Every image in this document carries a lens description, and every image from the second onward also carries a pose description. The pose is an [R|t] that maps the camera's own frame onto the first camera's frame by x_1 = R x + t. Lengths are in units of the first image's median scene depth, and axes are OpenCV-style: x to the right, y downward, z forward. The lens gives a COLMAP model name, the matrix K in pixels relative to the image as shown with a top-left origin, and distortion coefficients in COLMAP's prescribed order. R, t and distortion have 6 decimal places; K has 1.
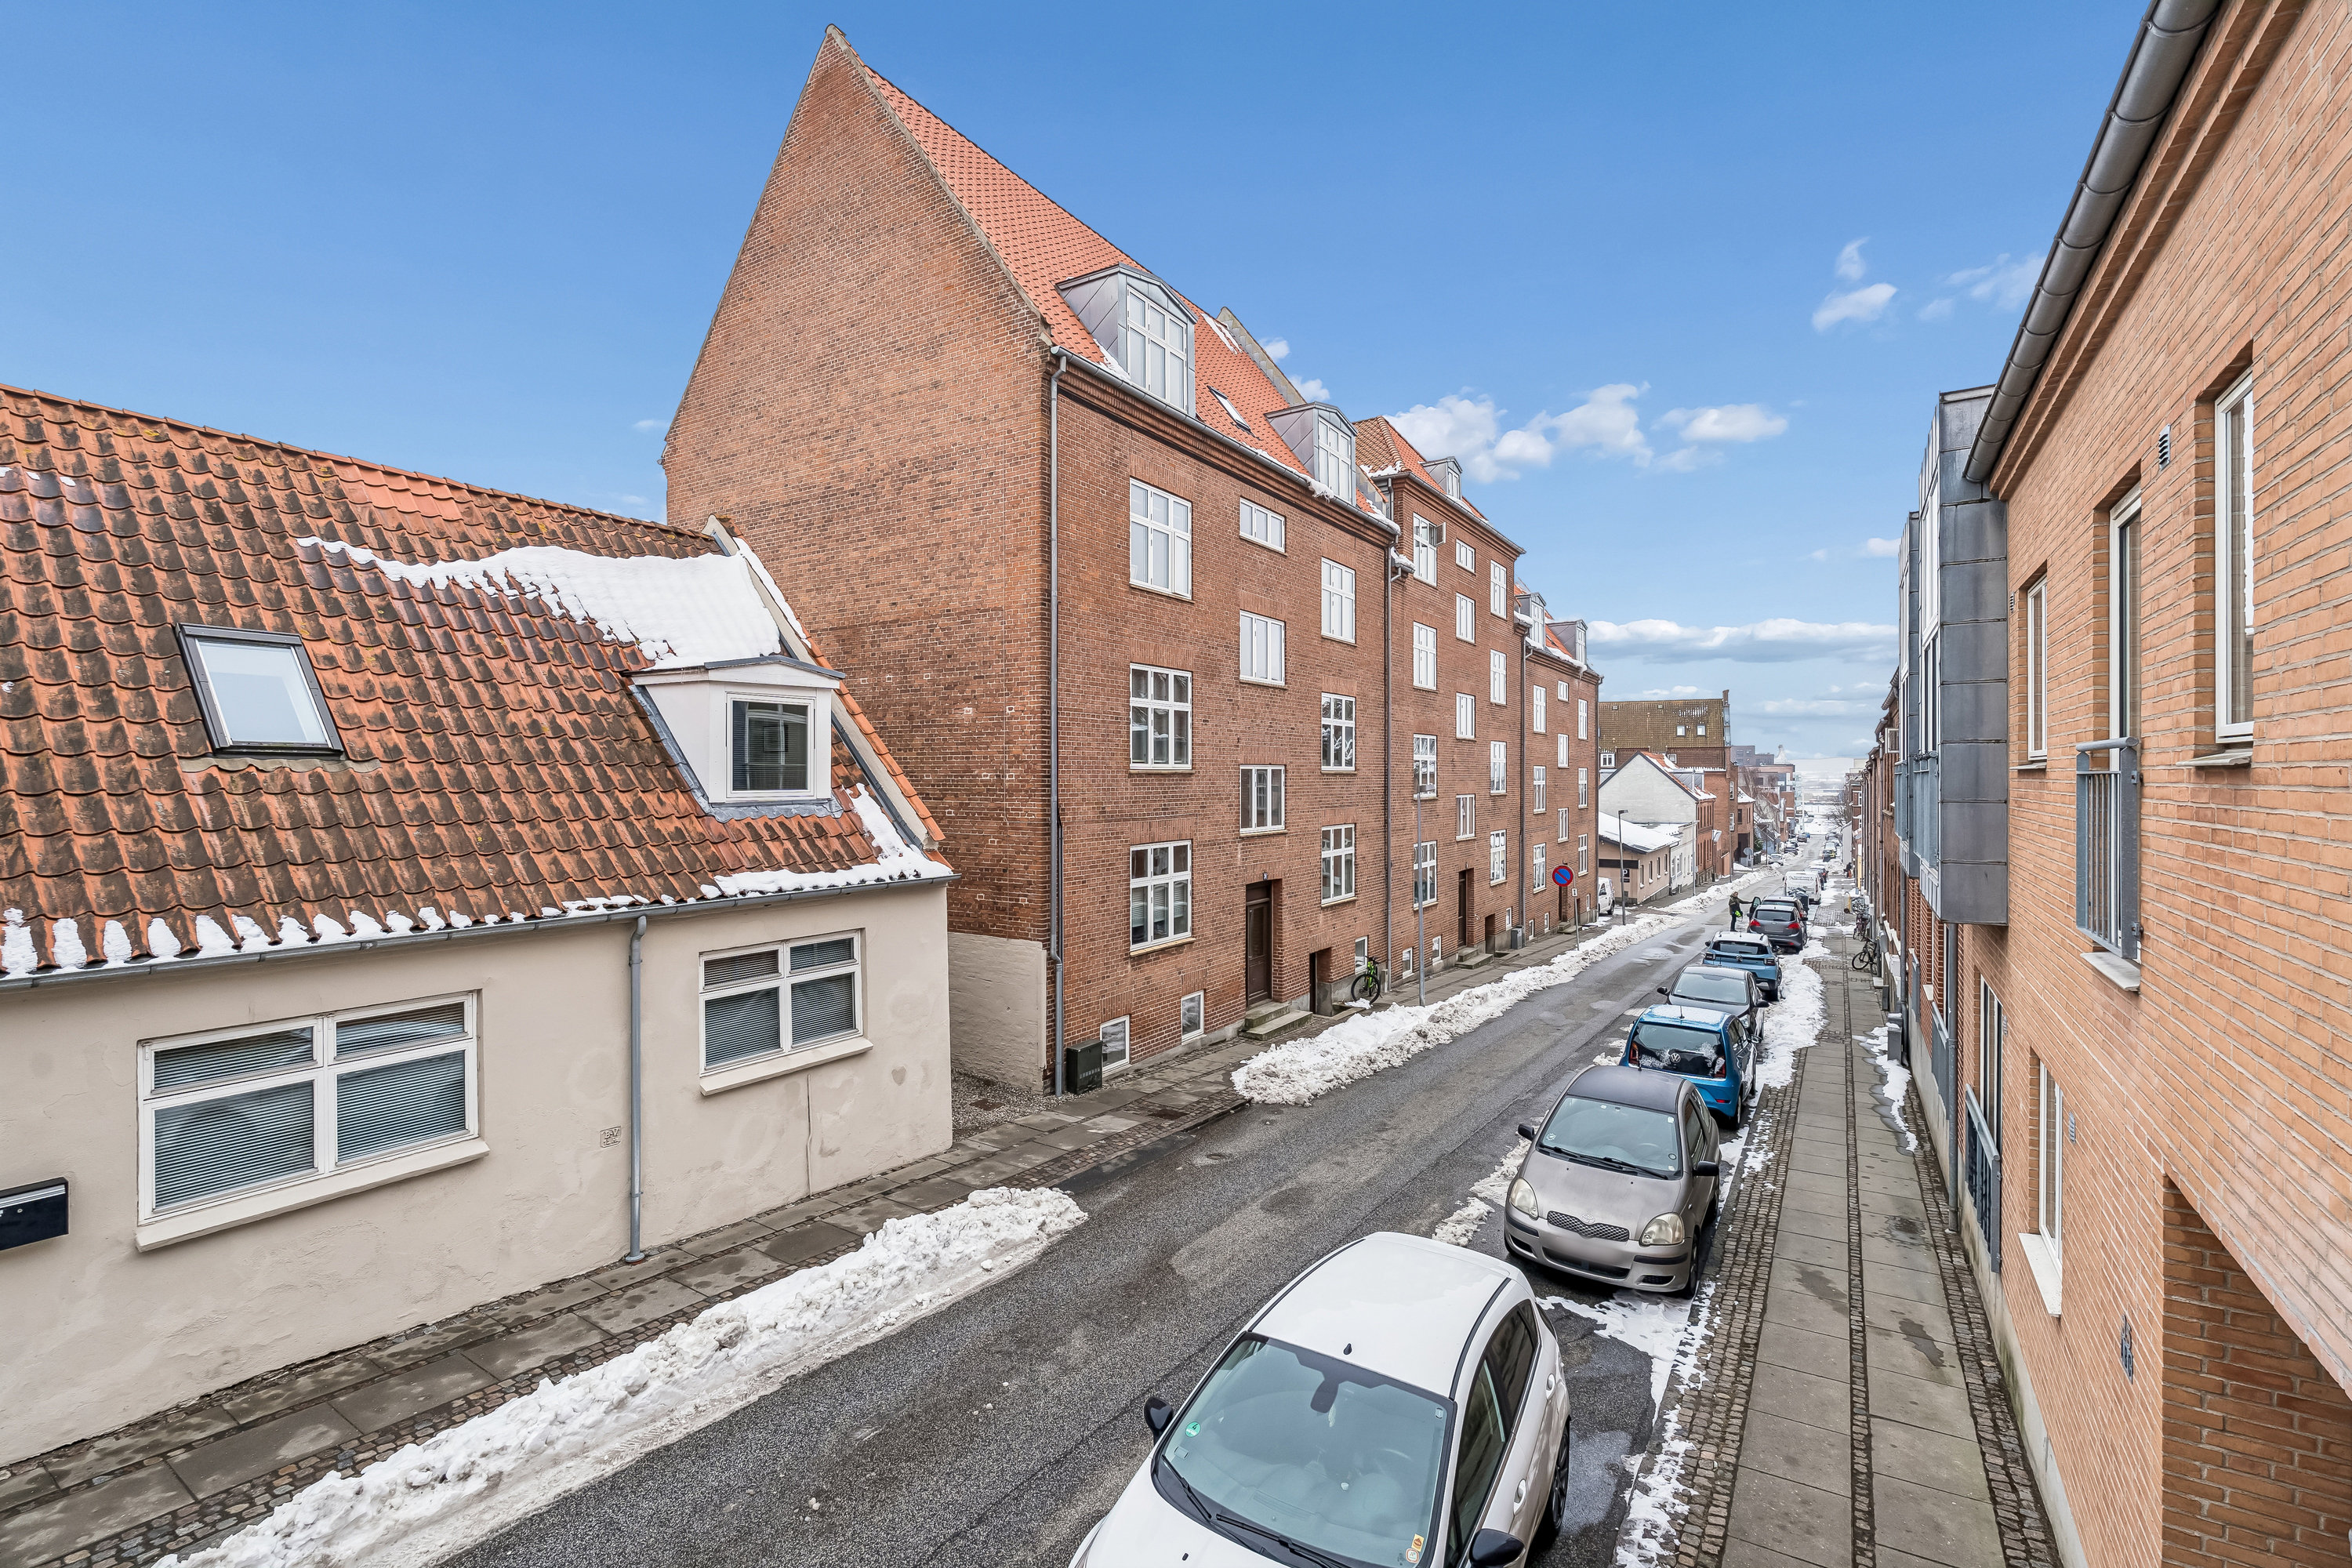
lens RADIAL K [[1056.3, 0, 1180.1], [0, 1056.3, 780.4], [0, 0, 1]] dist [-0.004070, -0.000682]
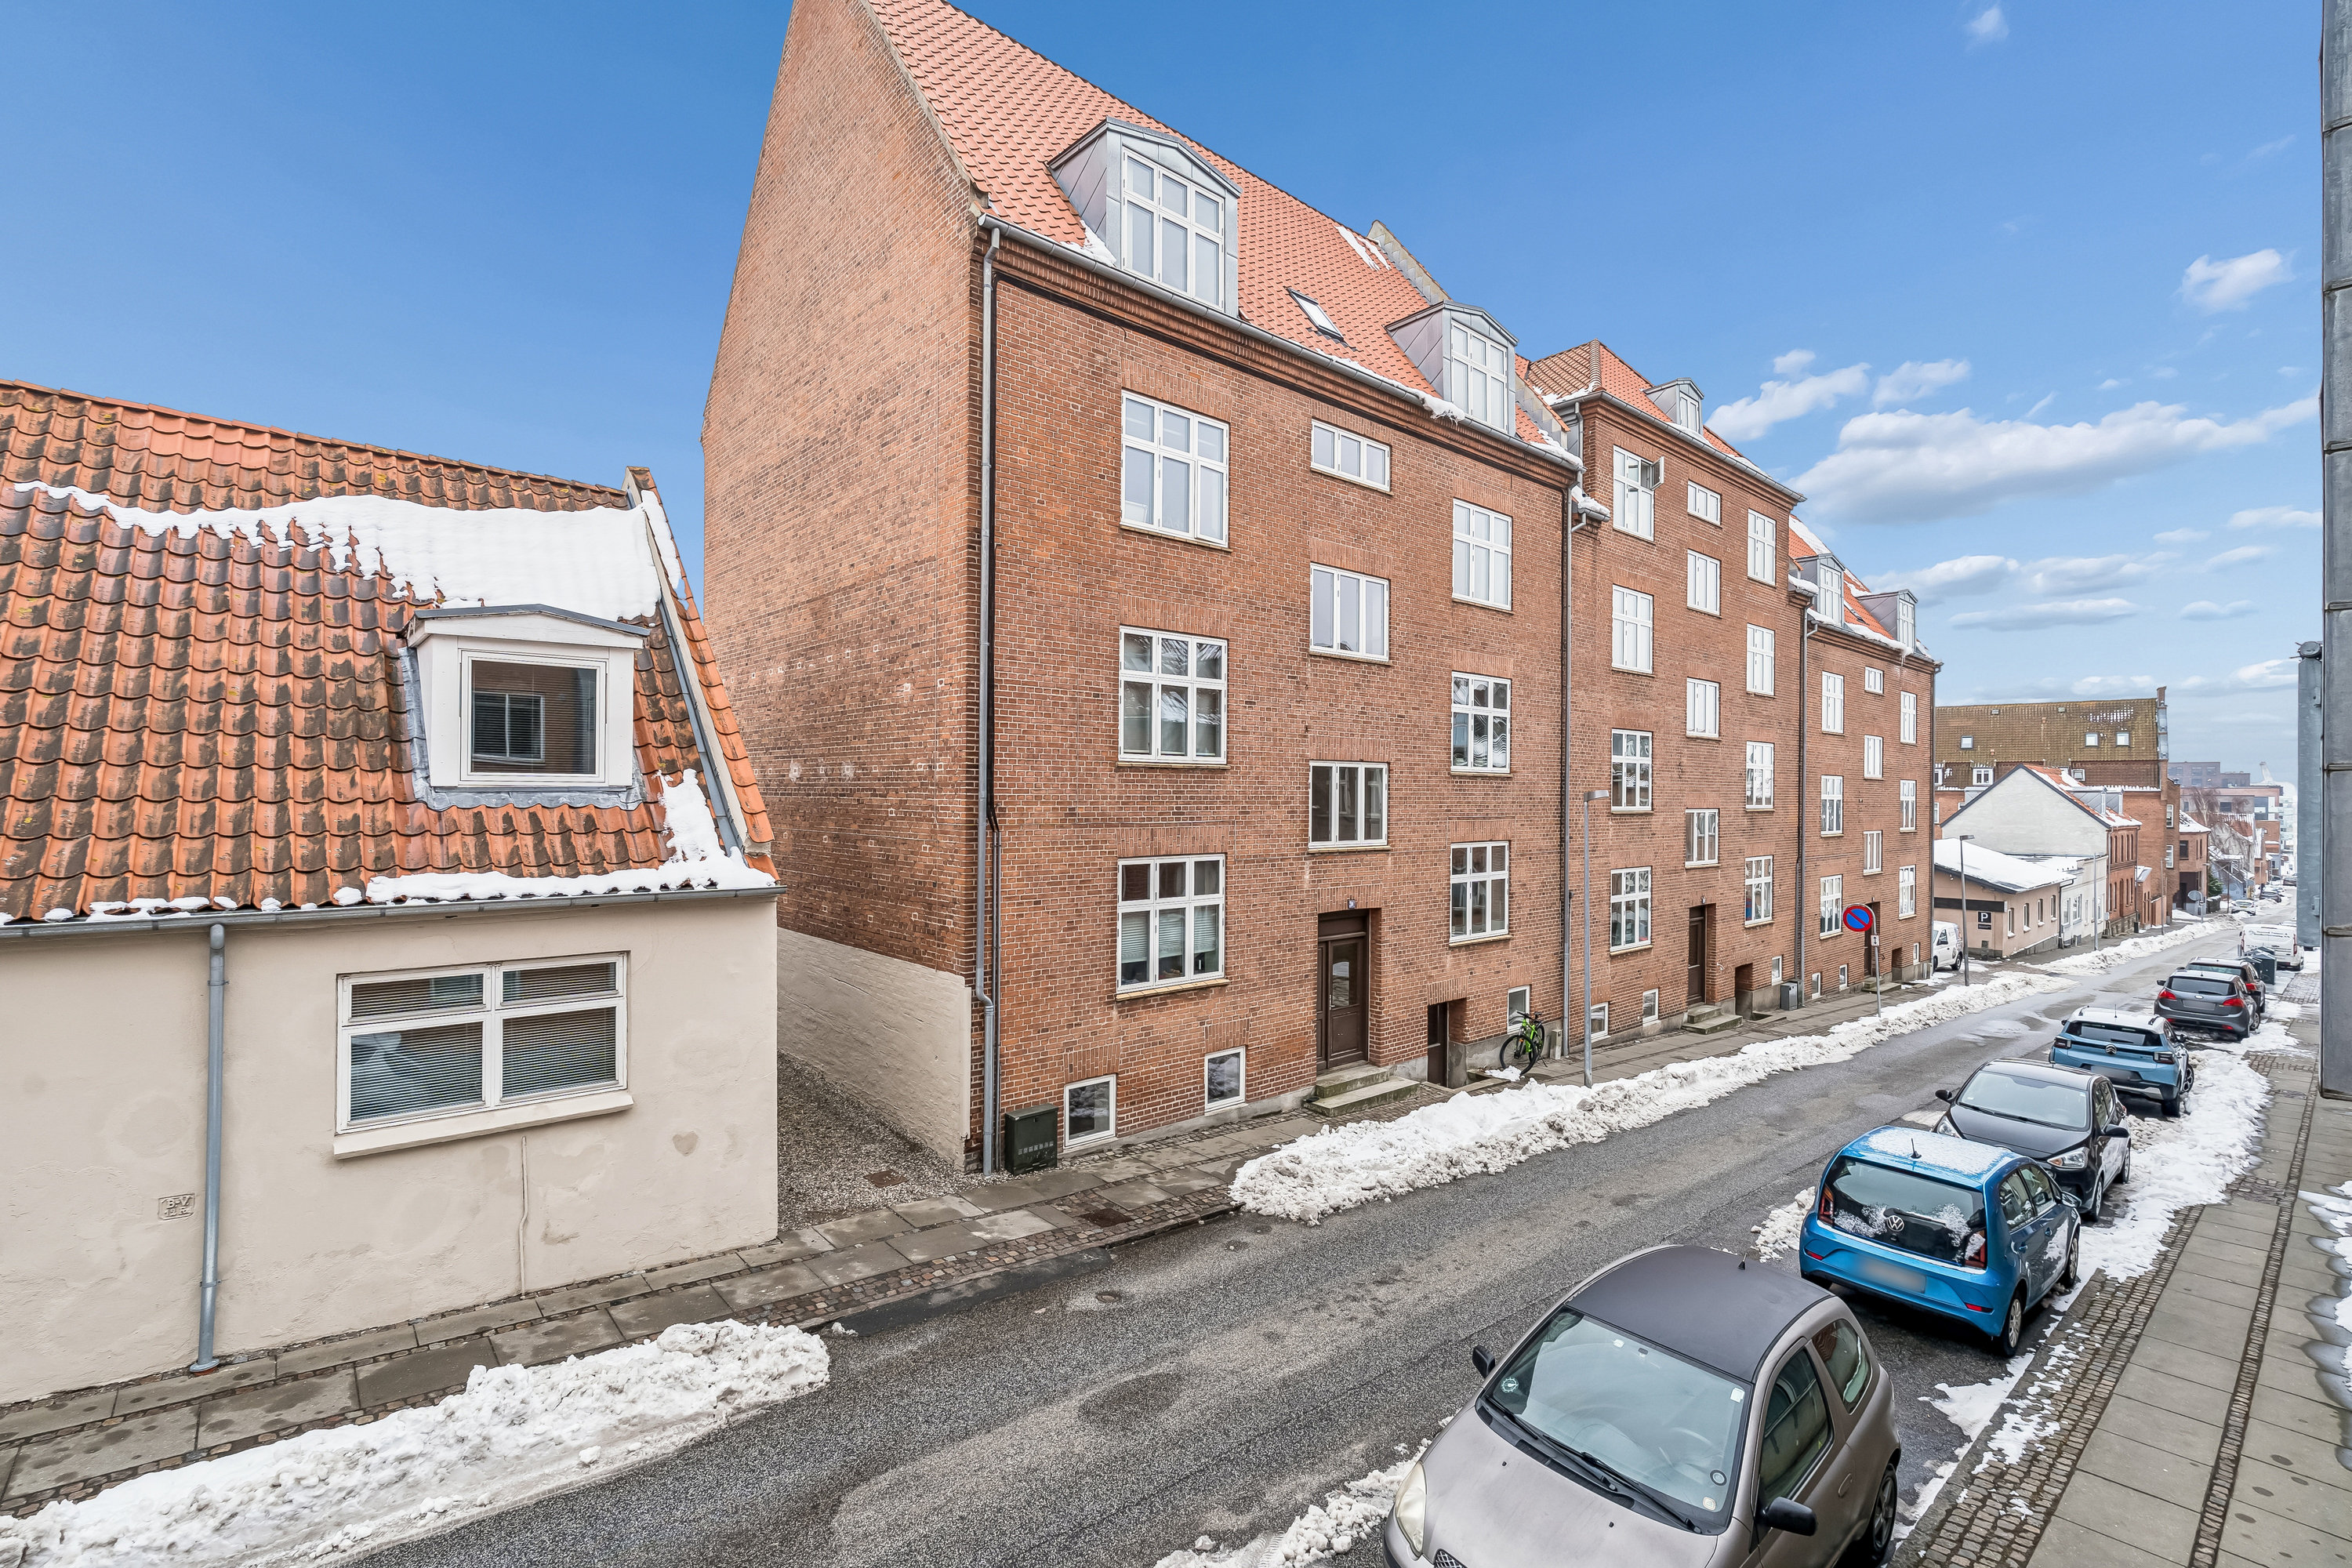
lens RADIAL K [[1056.3, 0, 1172.9], [0, 1056.3, 794.0], [0, 0, 1]] dist [-0.004070, -0.000682]
pose [[0.958444, 0.007890, -0.285171, 0.224501], [-0.009361, 0.999949, -0.003794, 0.017237], [0.285126, 0.006306, 0.958469, 0.271244]]
